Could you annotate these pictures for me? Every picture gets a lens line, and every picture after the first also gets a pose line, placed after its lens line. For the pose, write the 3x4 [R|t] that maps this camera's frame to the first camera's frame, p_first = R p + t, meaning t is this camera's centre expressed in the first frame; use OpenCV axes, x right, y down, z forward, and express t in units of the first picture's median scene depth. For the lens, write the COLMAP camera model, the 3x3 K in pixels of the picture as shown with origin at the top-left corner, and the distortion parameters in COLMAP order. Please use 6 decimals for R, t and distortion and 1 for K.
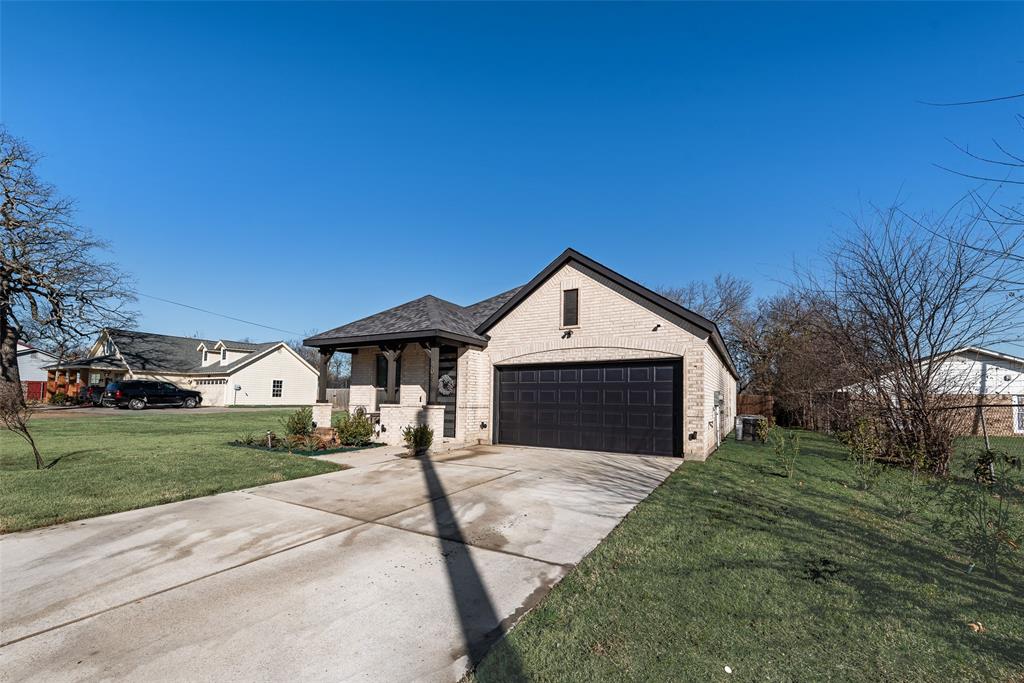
lens RADIAL K [[407.5, 0, 512.4], [0, 407.5, 345.4], [0, 0, 1]] dist [0.010117, -0.000276]
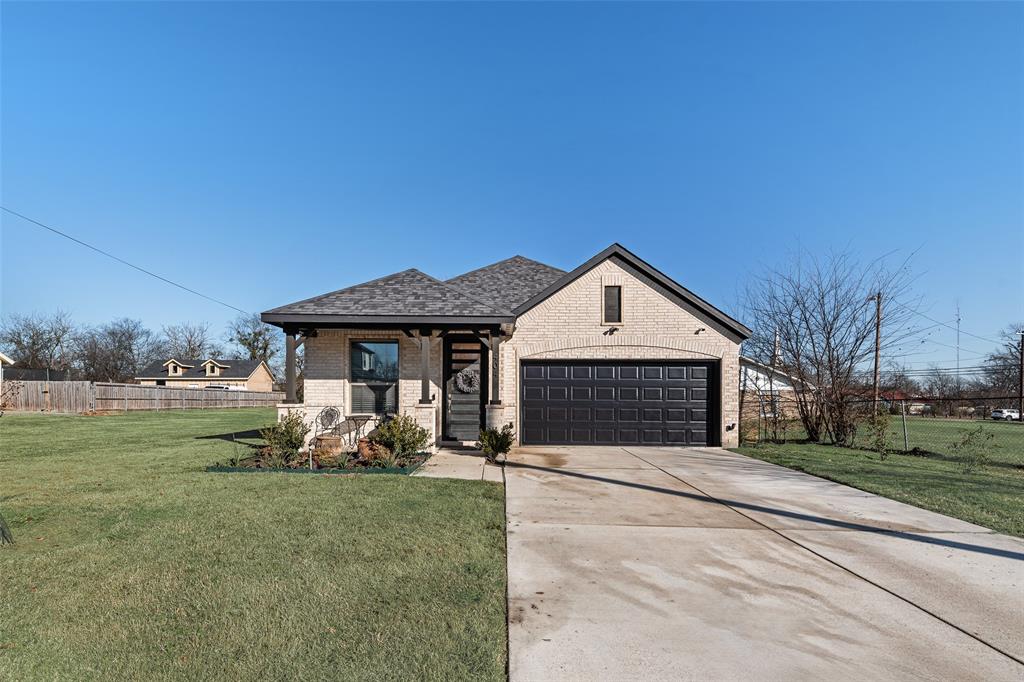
lens RADIAL K [[438.9, 0, 512.3], [0, 438.9, 361.8], [0, 0, 1]] dist [0.012509, -0.000059]
pose [[0.876395, 0.030803, 0.480607, -0.580275], [-0.058188, 0.997414, 0.042180, 0.015684], [-0.478065, -0.064932, 0.875921, 0.174873]]
